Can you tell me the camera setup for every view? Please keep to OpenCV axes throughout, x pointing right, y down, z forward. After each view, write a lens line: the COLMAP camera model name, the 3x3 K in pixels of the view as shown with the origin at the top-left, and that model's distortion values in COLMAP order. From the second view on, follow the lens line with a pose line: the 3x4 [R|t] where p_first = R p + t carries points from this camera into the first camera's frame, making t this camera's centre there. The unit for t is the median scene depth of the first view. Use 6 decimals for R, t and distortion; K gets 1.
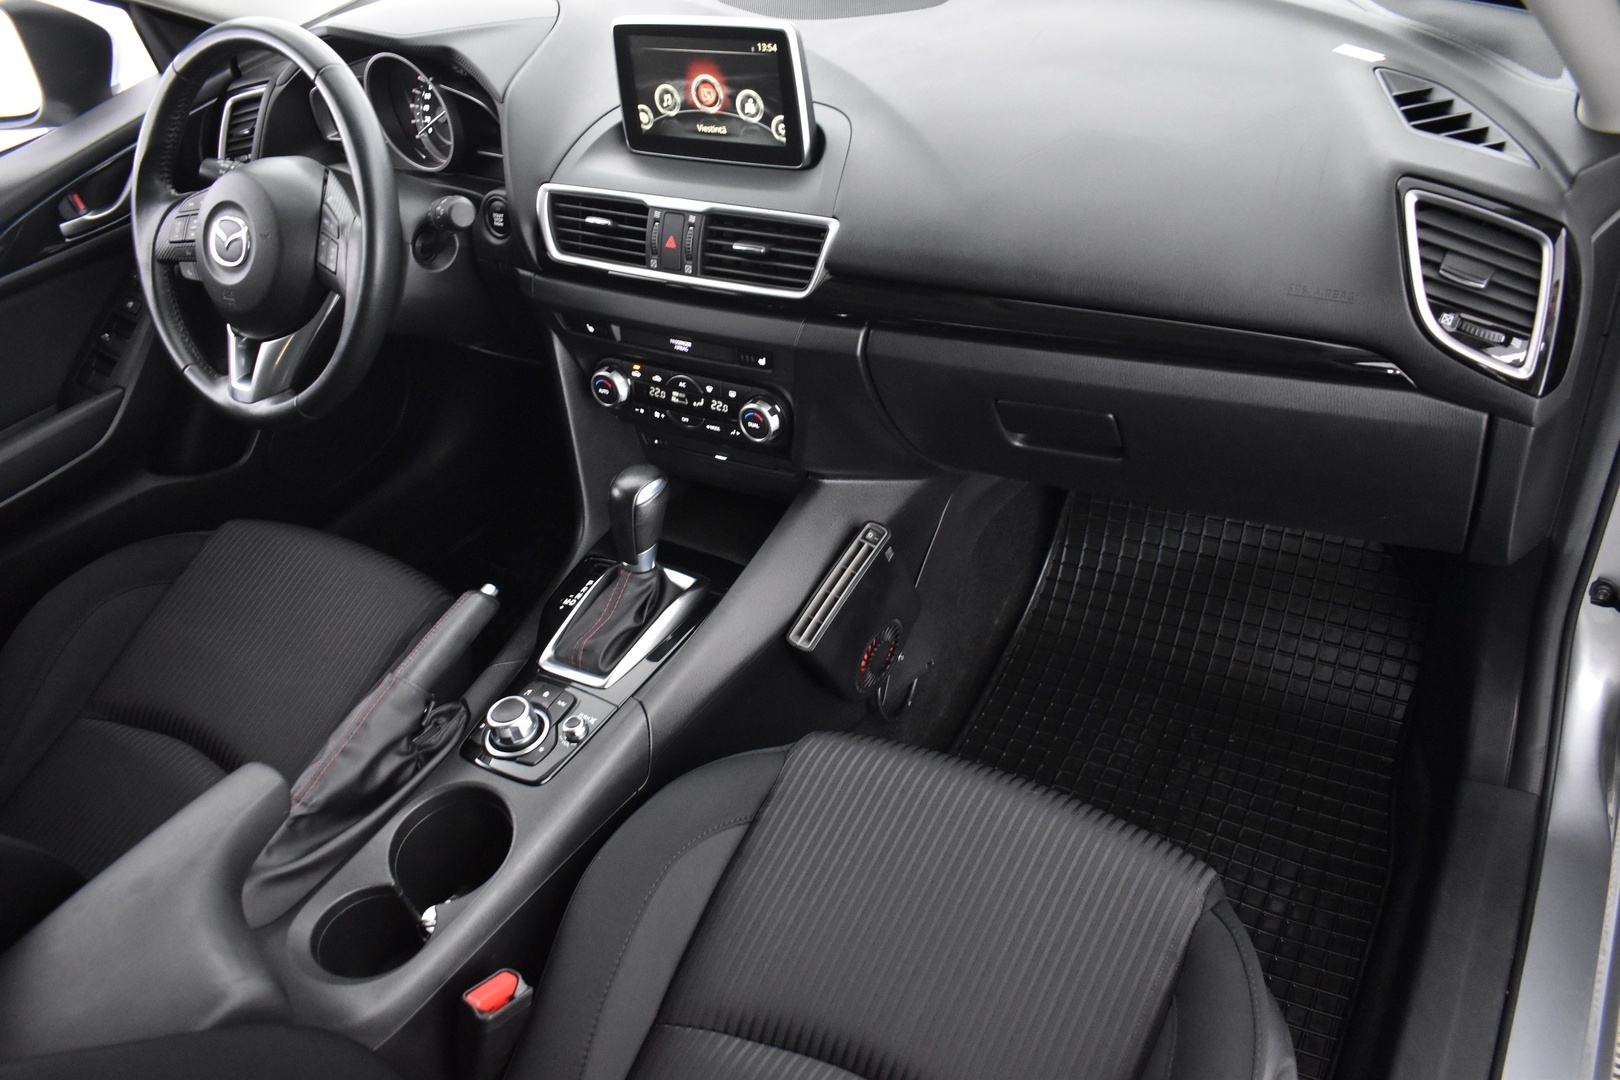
lens RADIAL K [[1226.0, 0, 810.0], [0, 1226.0, 540.0], [0, 0, 1]] dist [-0.082859, -0.004393]
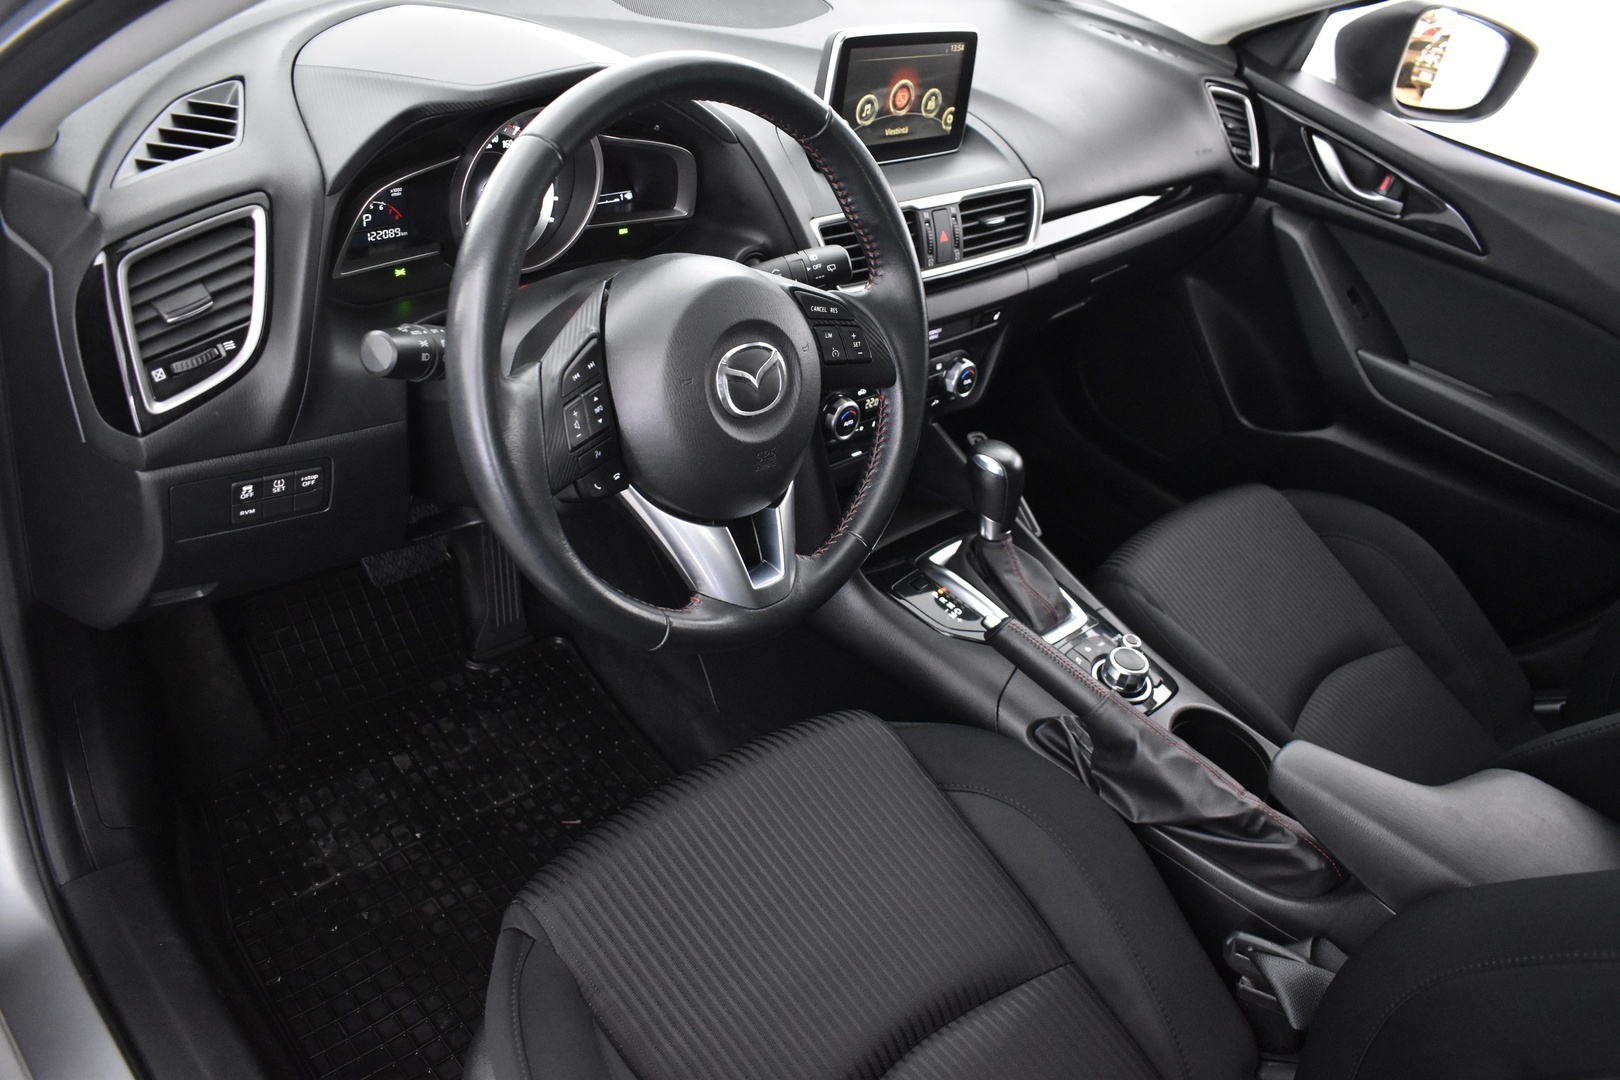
lens RADIAL K [[1226.0, 0, 810.0], [0, 1226.0, 540.0], [0, 0, 1]] dist [-0.082859, -0.004393]
pose [[0.238934, -0.425257, 0.872964, -1.172793], [0.422560, 0.854954, 0.300827, -0.384160], [-0.874273, 0.297002, 0.383975, 0.766126]]
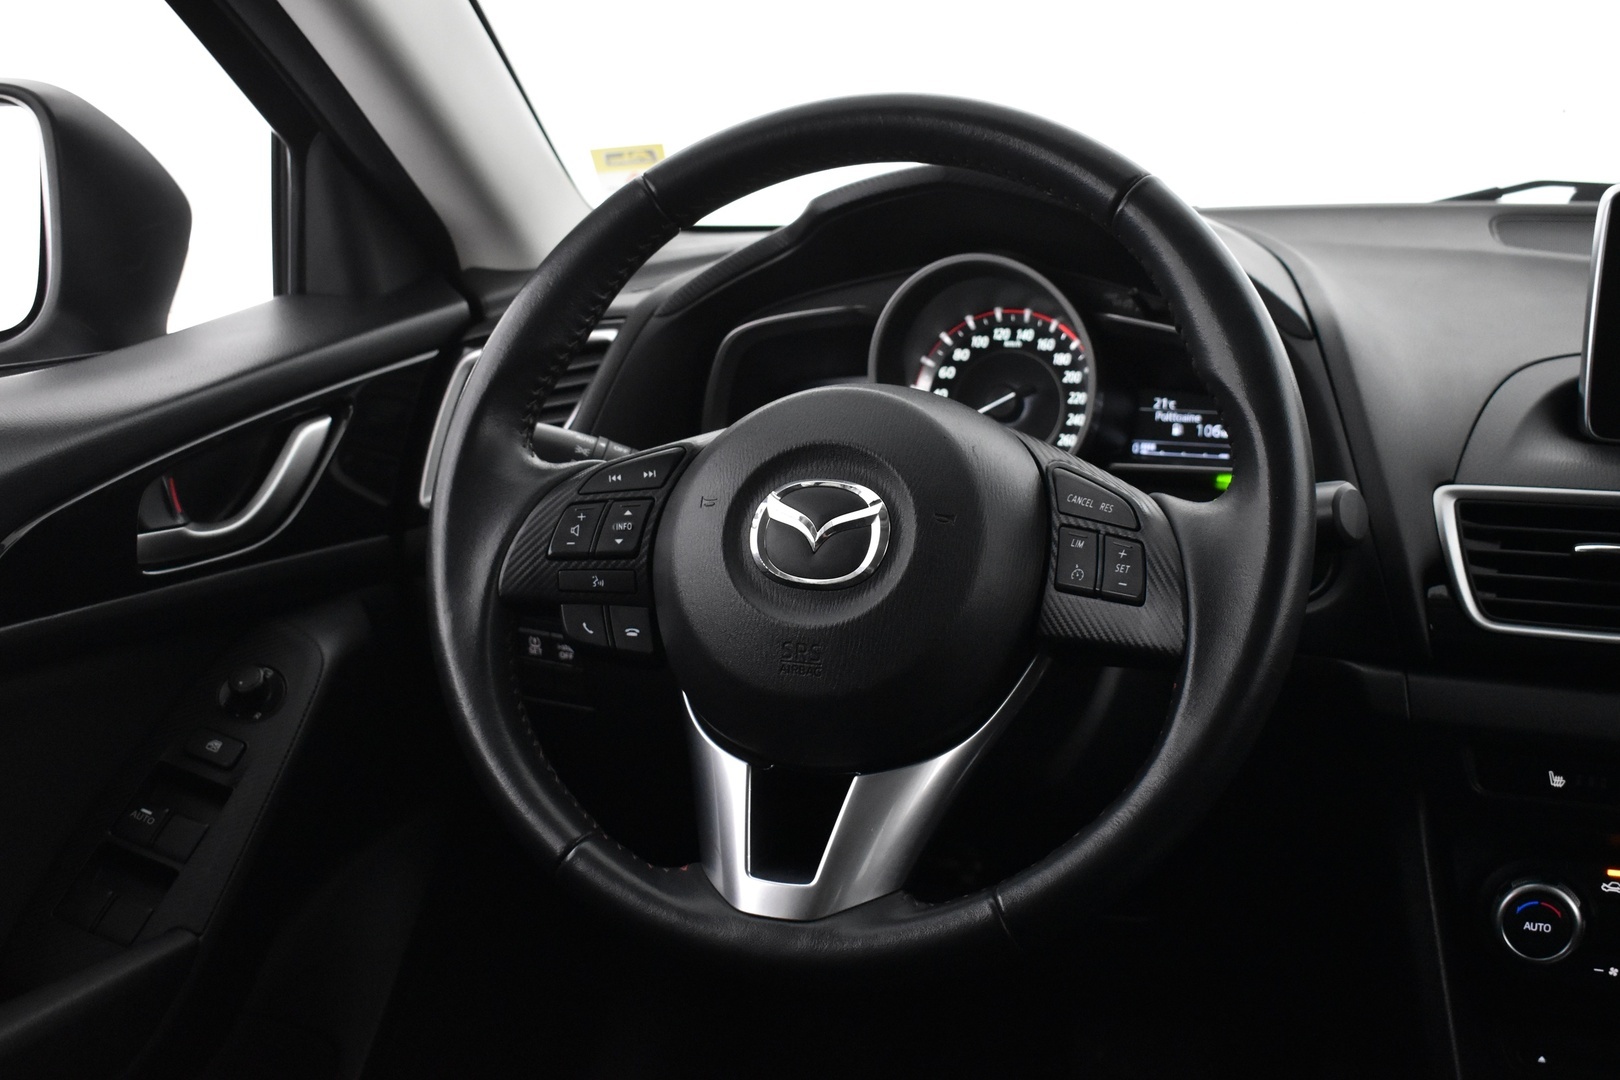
lens RADIAL K [[1933.4, 0, 810.0], [0, 1933.4, 540.0], [0, 0, 1]] dist [-0.068193, 0.016144]
pose [[0.975762, 0.066465, 0.208497, -0.663660], [0.033698, 0.895760, -0.443258, 0.063240], [-0.216225, 0.439540, 0.871809, 0.413203]]
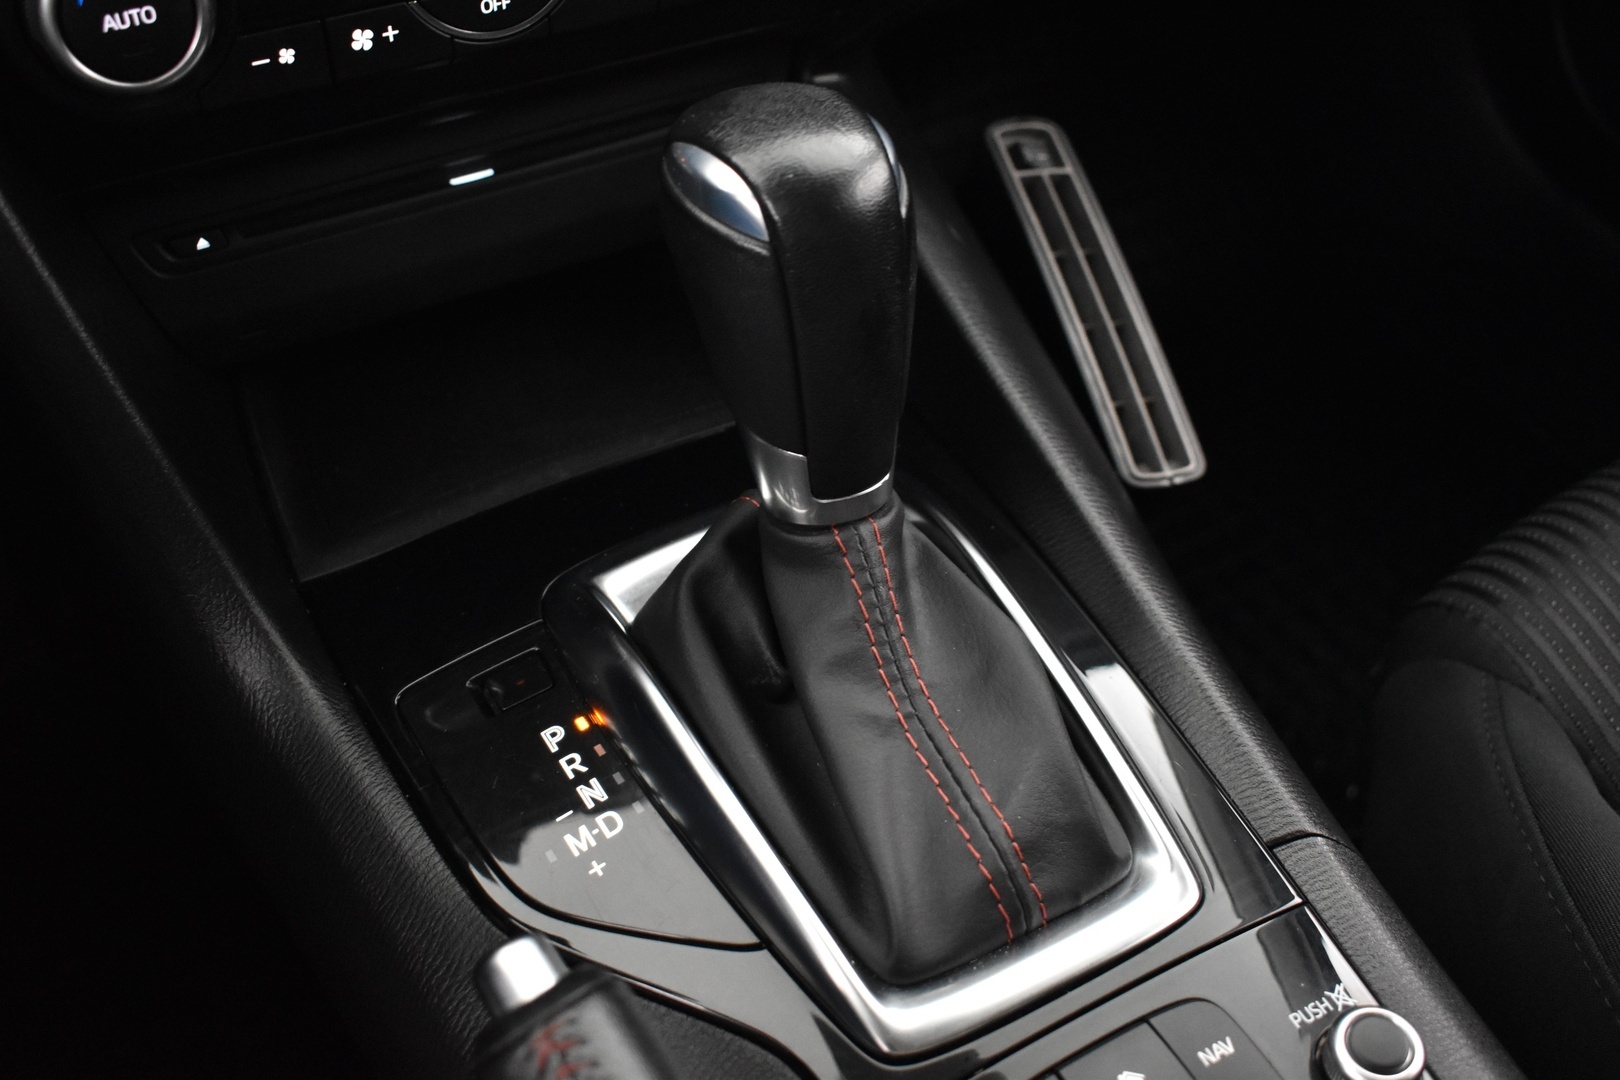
lens RADIAL K [[1644.4, 0, 845.6], [0, 1644.4, 539.2], [0, 0, 1]] dist [-0.106701, 0.007826]
pose [[0.478373, -0.483901, 0.732802, -0.410239], [0.469553, 0.846116, 0.252203, -0.058594], [-0.742077, 0.223442, 0.631977, 0.823362]]
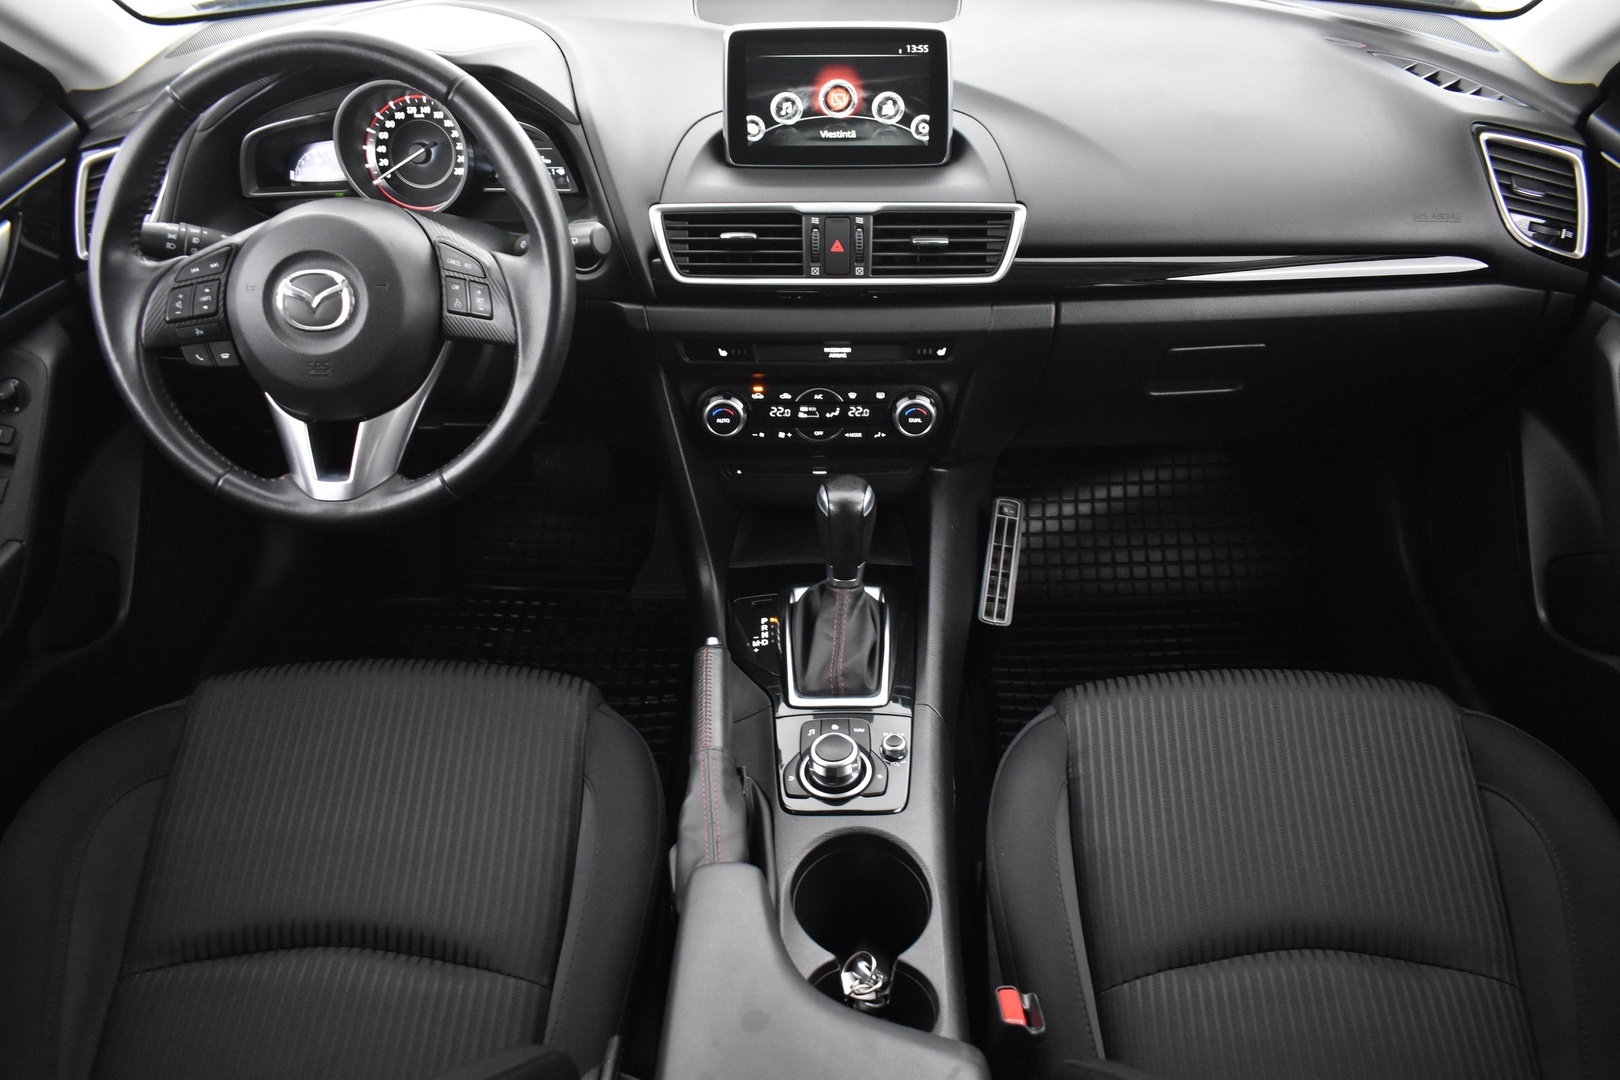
lens RADIAL K [[1254.0, 0, 810.0], [0, 1254.0, 540.0], [0, 0, 1]] dist [-0.089941, 0.001211]
pose [[0.859252, -0.203486, 0.469340, -0.650216], [0.233195, 0.972415, -0.005327, -0.013058], [-0.455310, 0.114025, 0.883001, 0.144031]]
